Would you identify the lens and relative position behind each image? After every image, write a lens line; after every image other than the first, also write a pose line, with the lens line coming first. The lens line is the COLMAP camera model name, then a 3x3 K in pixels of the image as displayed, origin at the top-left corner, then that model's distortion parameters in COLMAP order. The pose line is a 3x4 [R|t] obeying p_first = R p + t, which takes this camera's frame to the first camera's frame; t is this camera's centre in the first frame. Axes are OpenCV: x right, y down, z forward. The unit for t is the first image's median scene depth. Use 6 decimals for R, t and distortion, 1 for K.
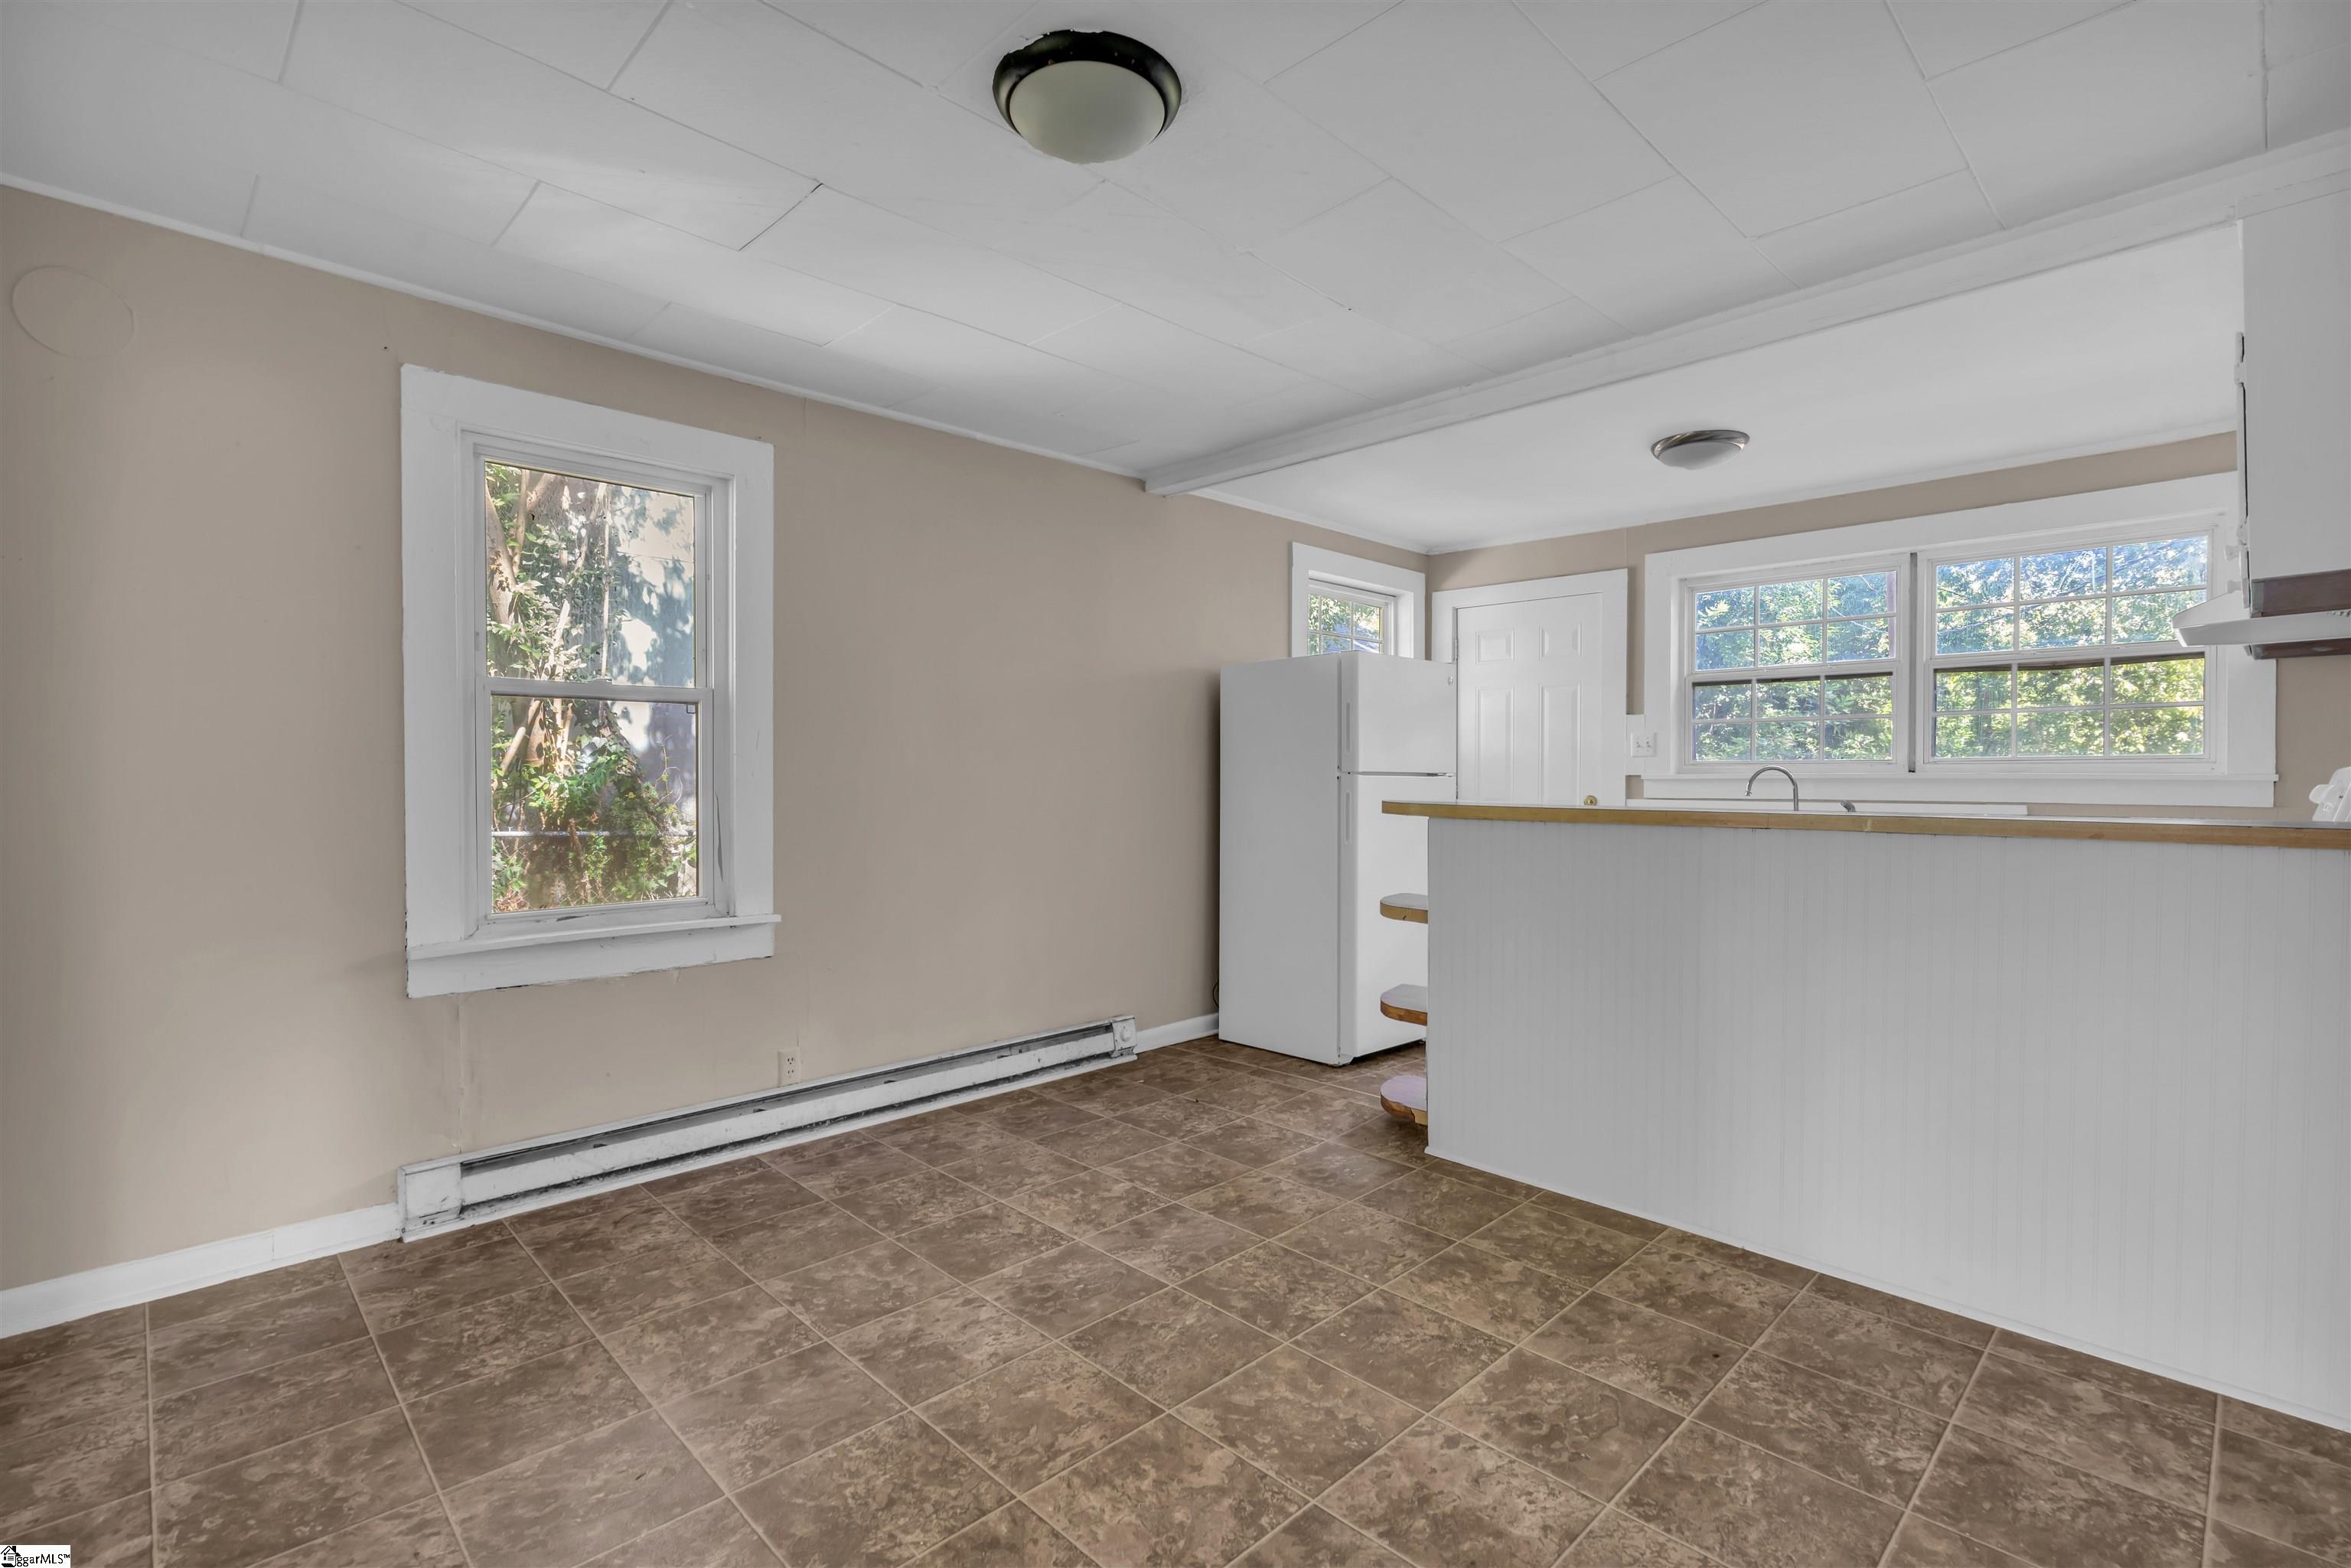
lens RADIAL K [[1079.2, 0, 1175.5], [0, 1079.2, 784.0], [0, 0, 1]] dist [-0.001638, -0.001070]
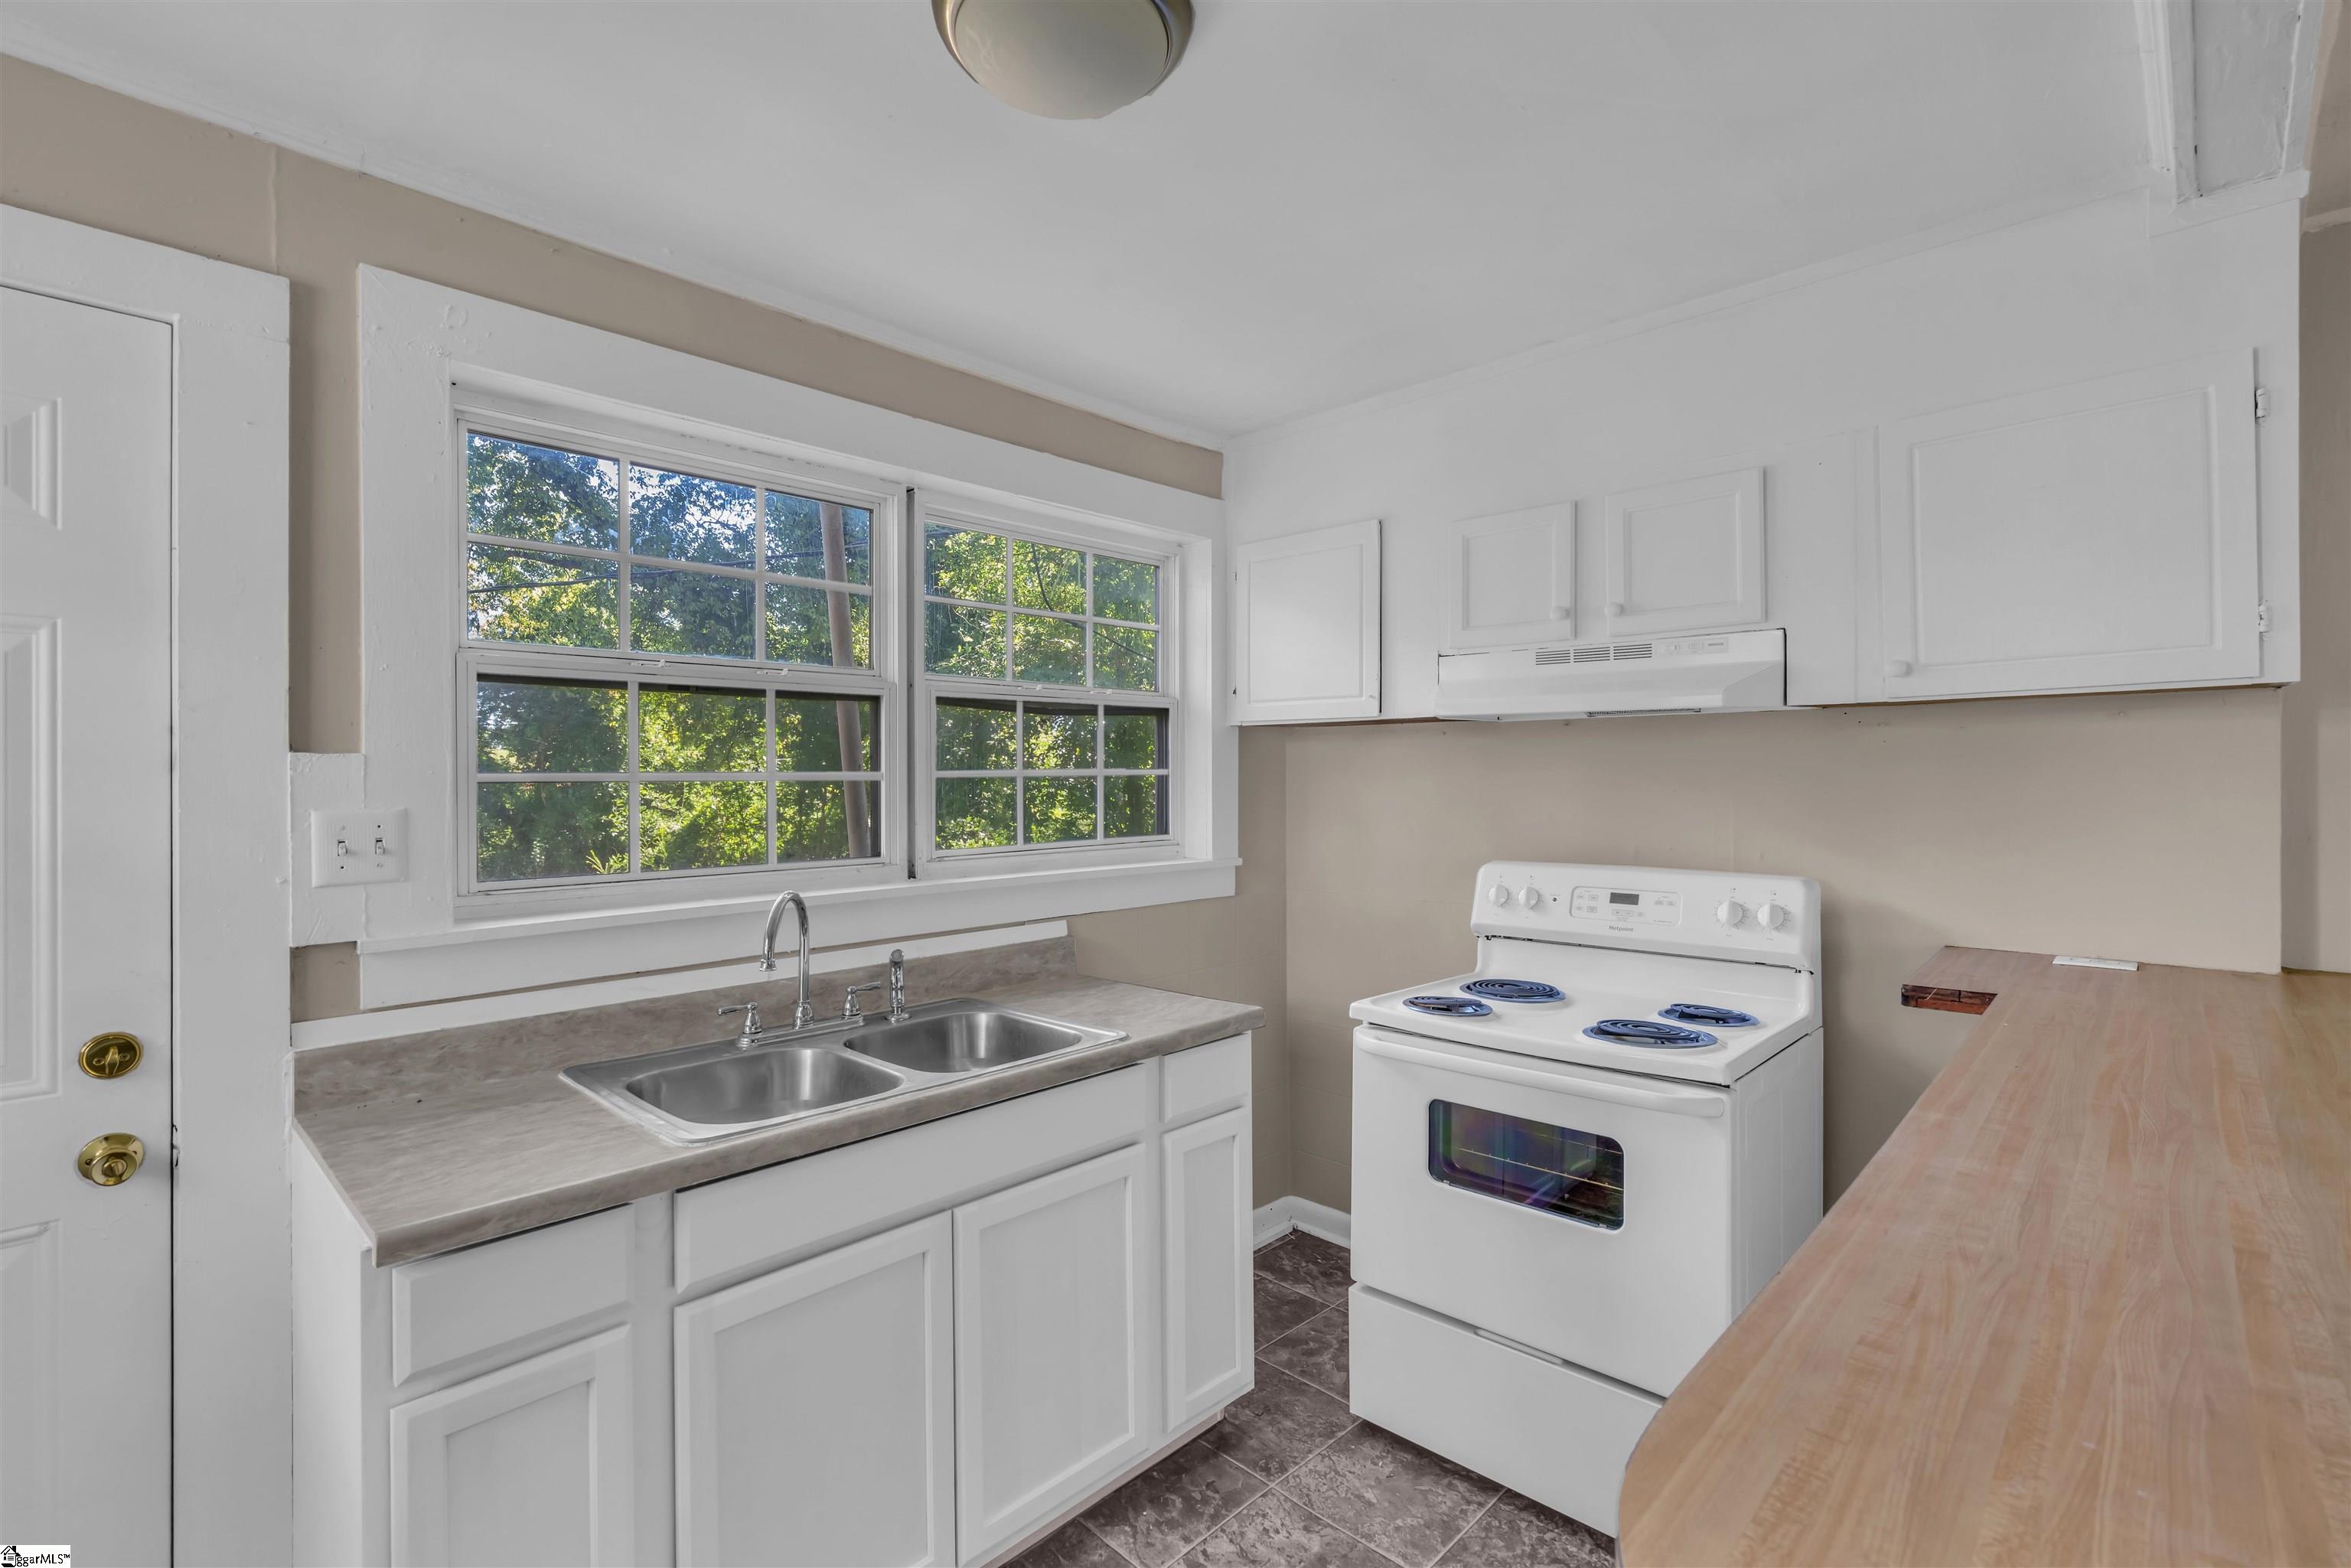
lens RADIAL K [[1047.2, 0, 1180.2], [0, 1047.2, 773.1], [0, 0, 1]] dist [-0.000322, -0.000135]
pose [[-0.025117, -0.002563, 0.999681, 0.228664], [0.011317, 0.999932, 0.002848, -0.115755], [-0.999620, 0.011385, -0.025086, 1.551627]]
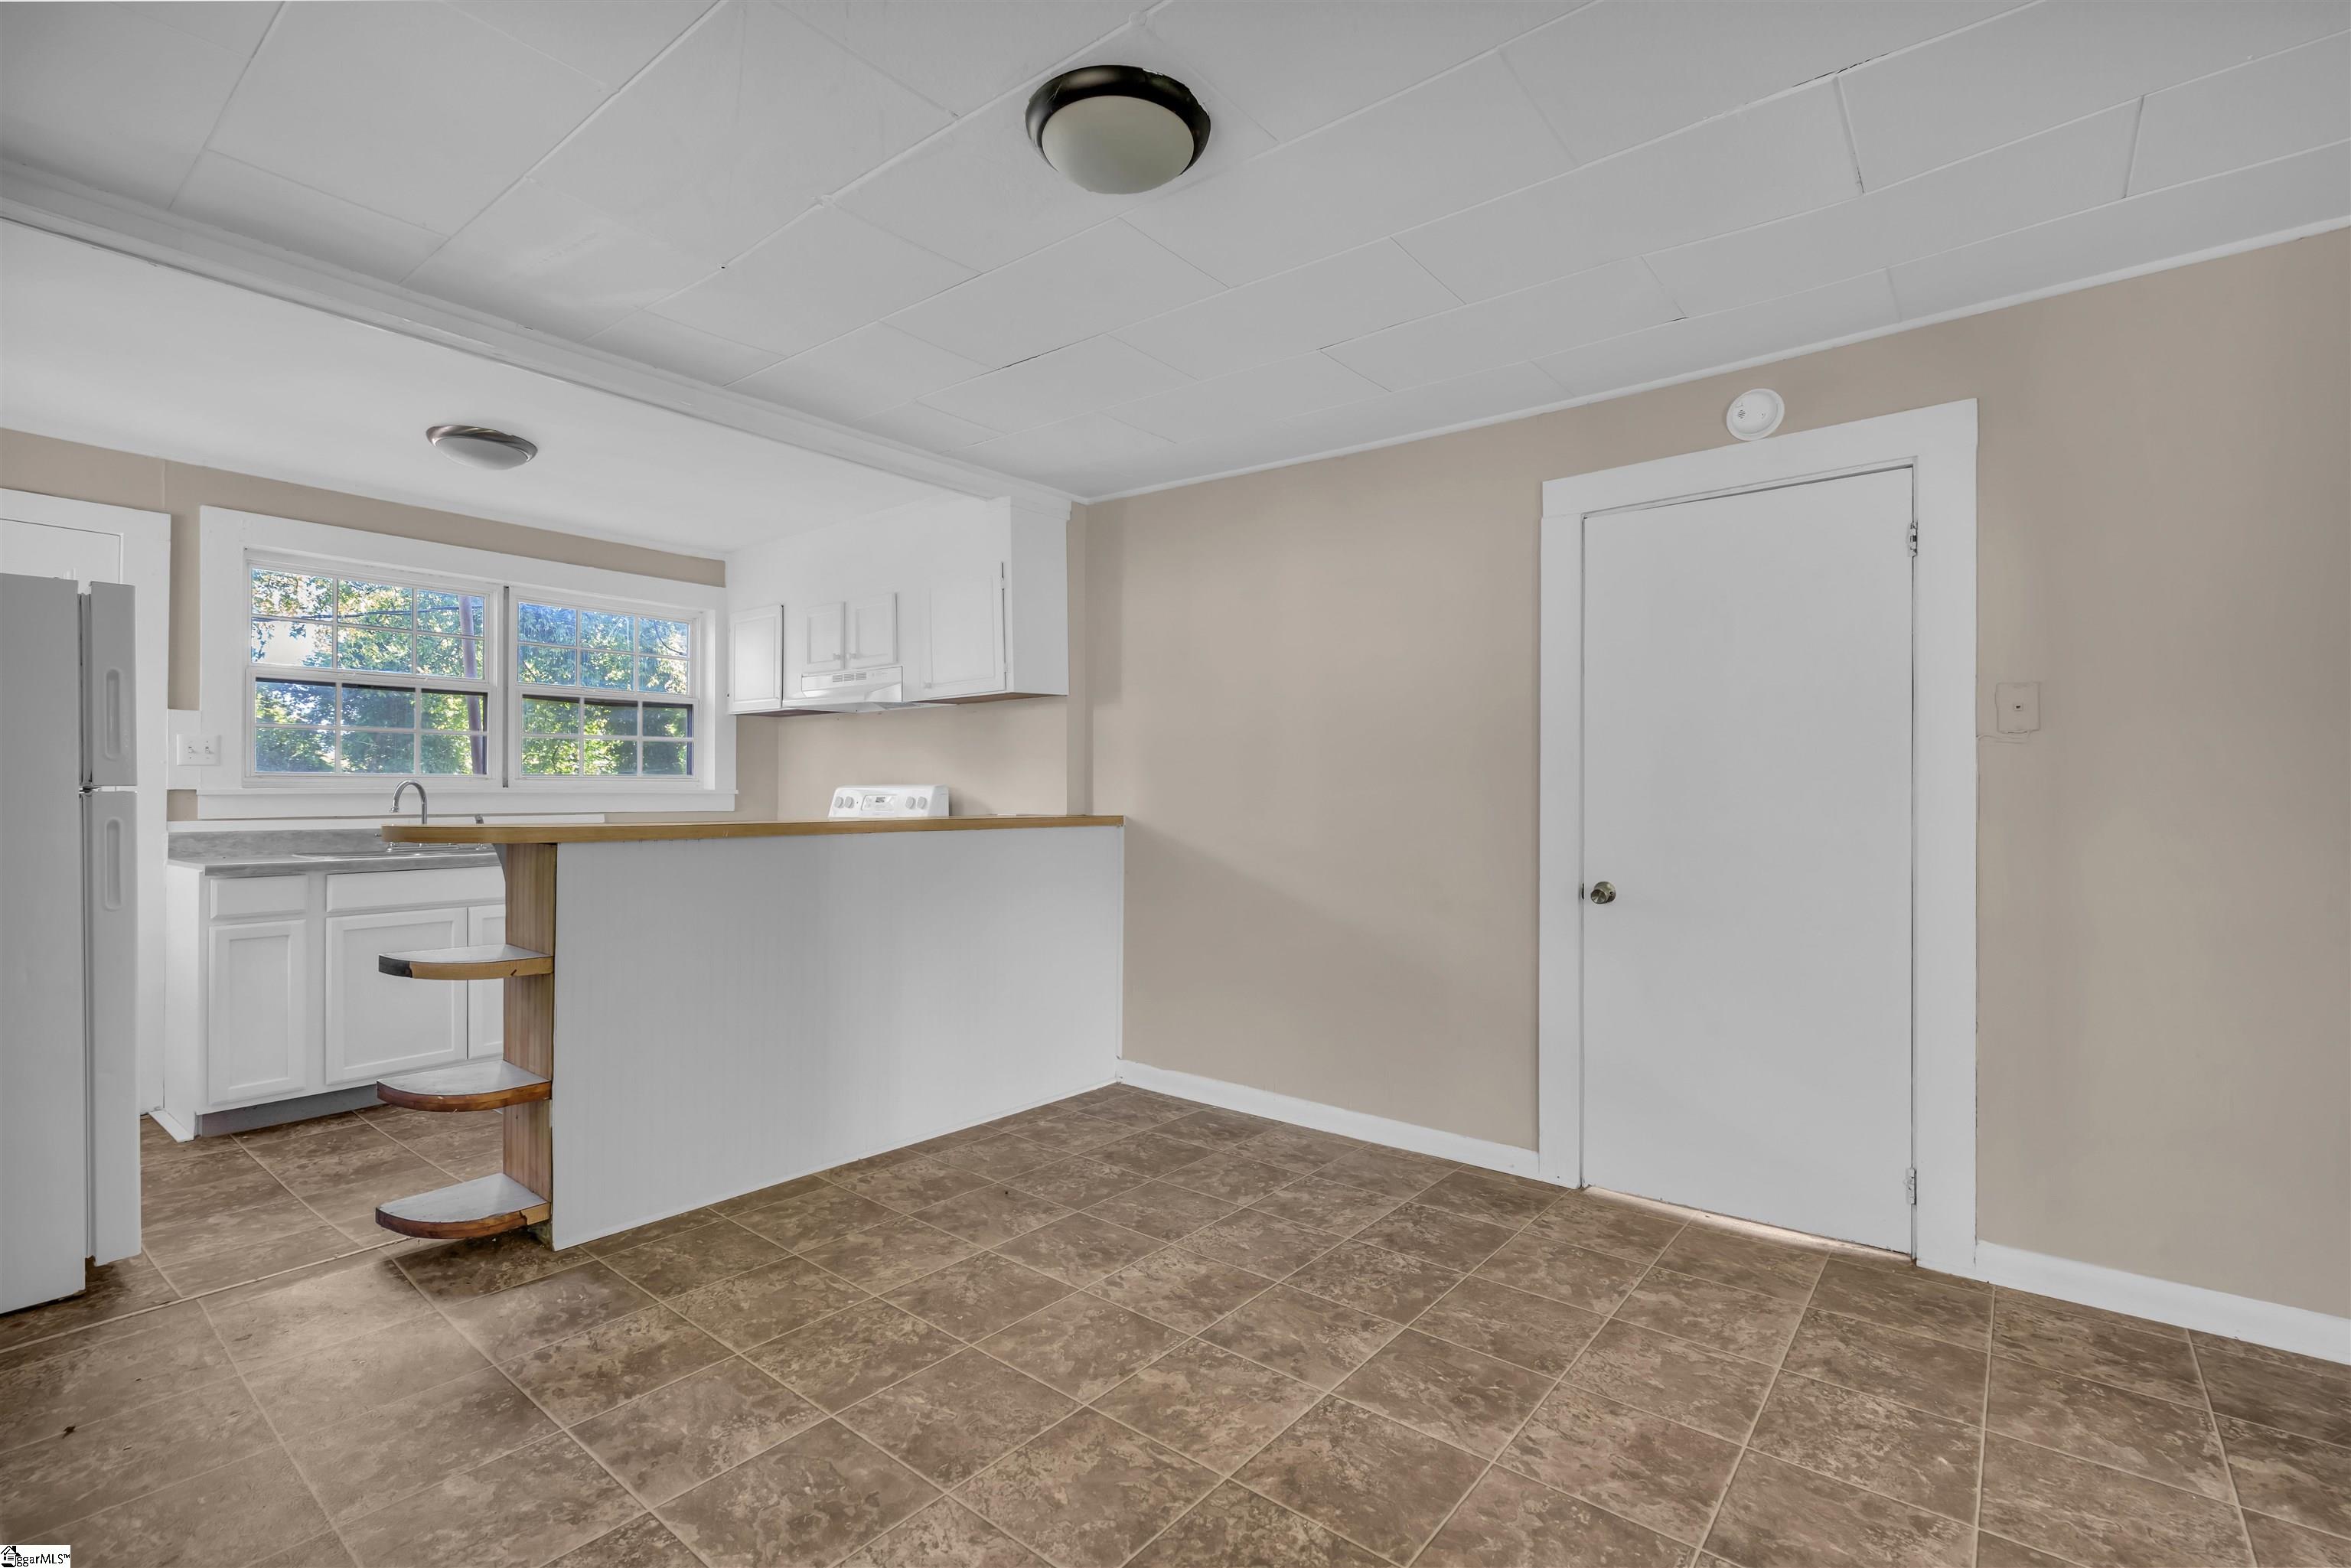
lens RADIAL K [[1056.4, 0, 1175.5], [0, 1056.4, 784.0], [0, 0, 1]] dist [-0.000788, -0.000582]
pose [[-0.115725, 0.003665, 0.993275, -0.808647], [0.004817, 0.999984, -0.003128, -0.013240], [-0.993270, 0.004423, -0.115741, 0.803213]]
